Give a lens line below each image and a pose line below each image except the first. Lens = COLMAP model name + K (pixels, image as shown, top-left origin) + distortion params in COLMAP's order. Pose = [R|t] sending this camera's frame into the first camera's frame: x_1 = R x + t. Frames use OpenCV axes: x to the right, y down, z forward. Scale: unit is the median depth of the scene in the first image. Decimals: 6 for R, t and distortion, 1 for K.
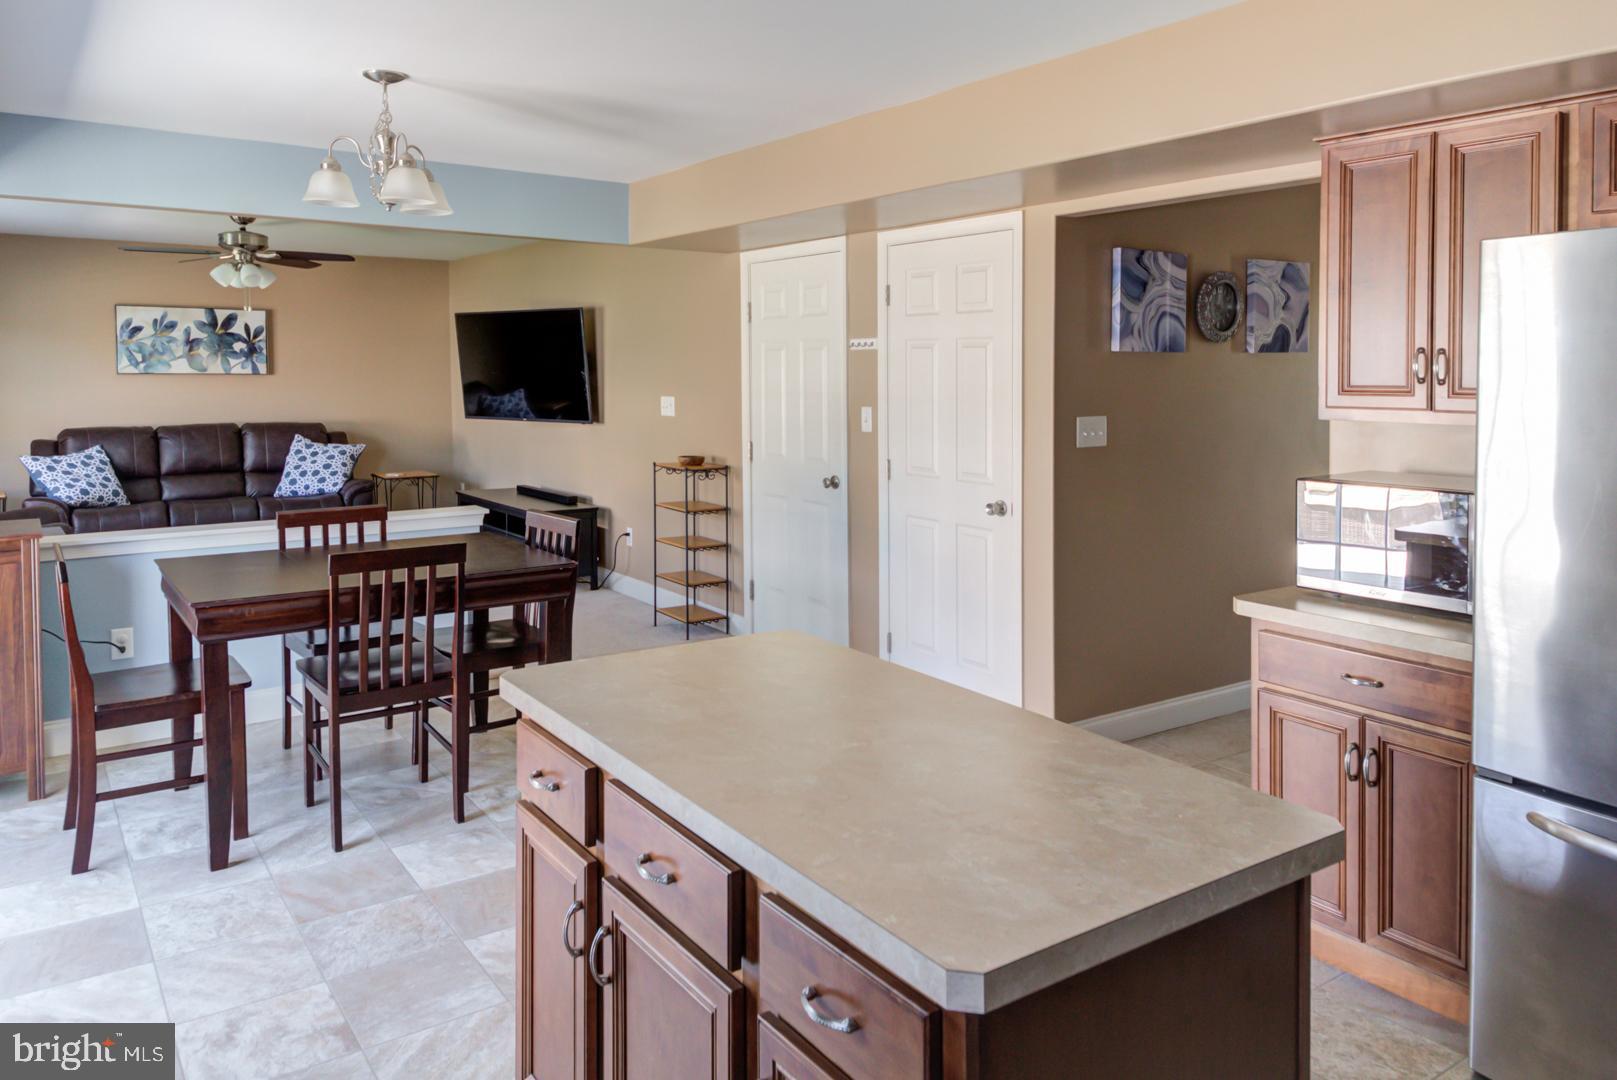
lens RADIAL K [[1087.2, 0, 859.8], [0, 1087.2, 440.1], [0, 0, 1]] dist [0.008938, -0.008904]
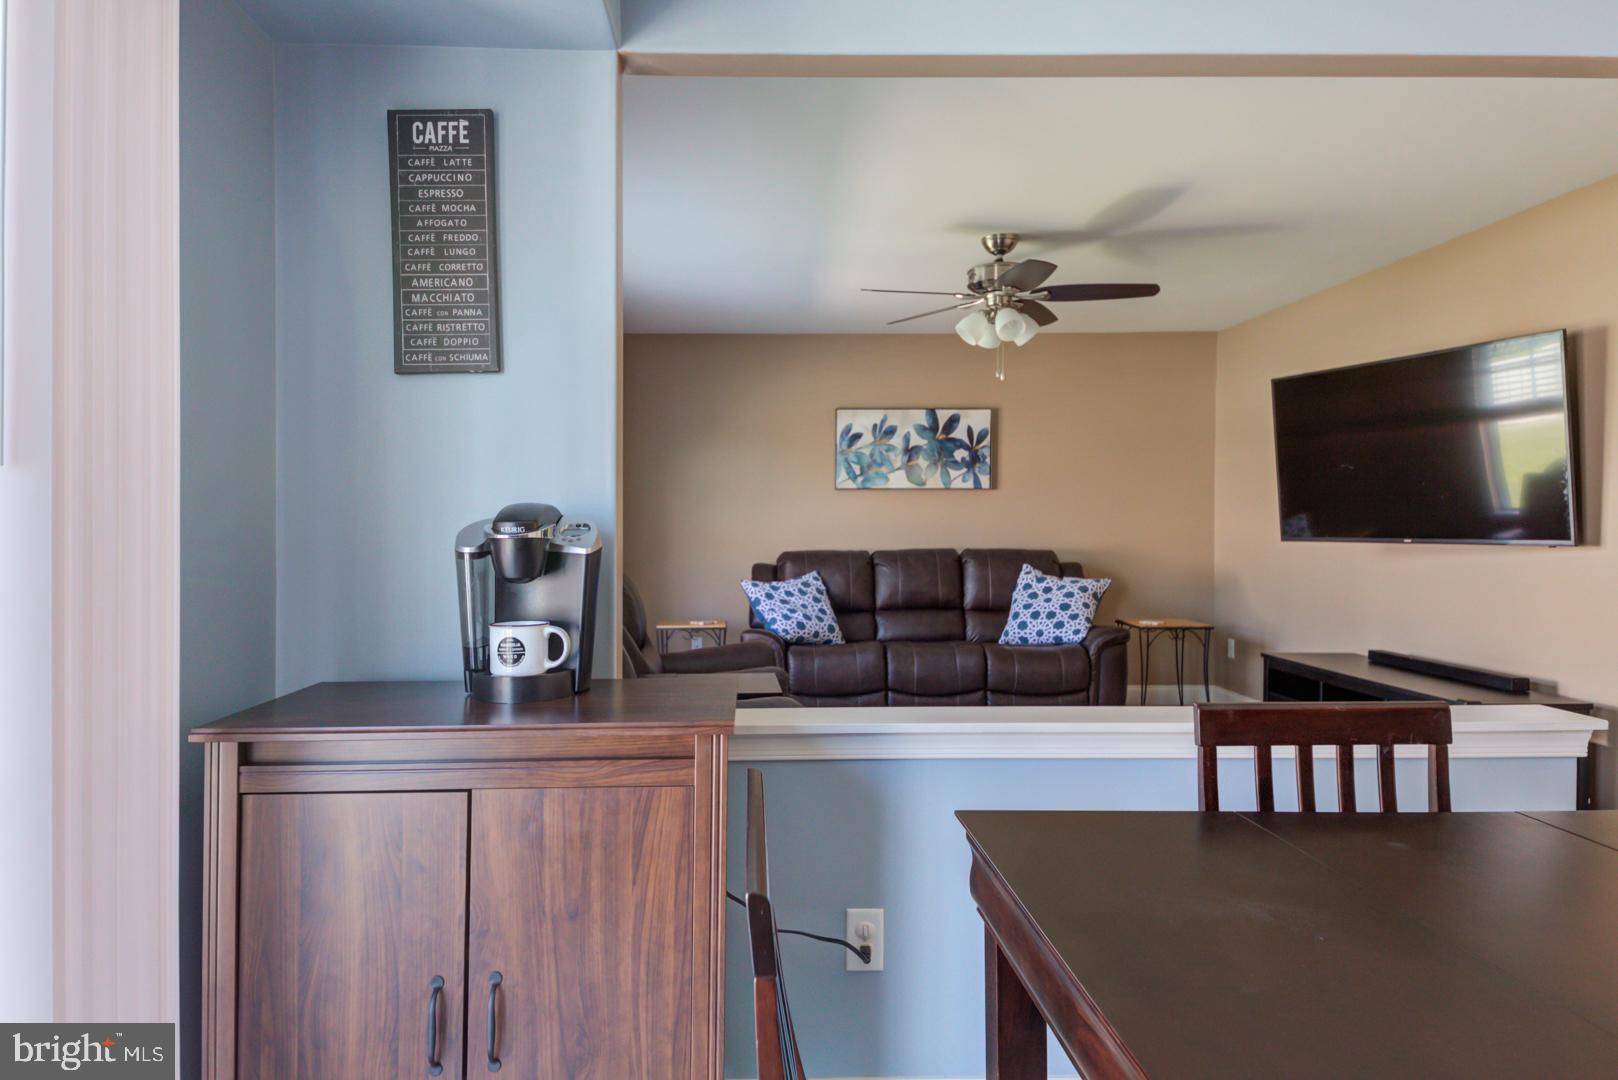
lens RADIAL K [[1118.2, 0, 806.2], [0, 1118.2, 535.6], [0, 0, 1]] dist [0.009190, 0.000730]
pose [[0.819327, 0.003075, -0.573319, -0.195029], [-0.031752, 0.998694, -0.040020, 0.011742], [0.572447, 0.050994, 0.818355, 0.267651]]
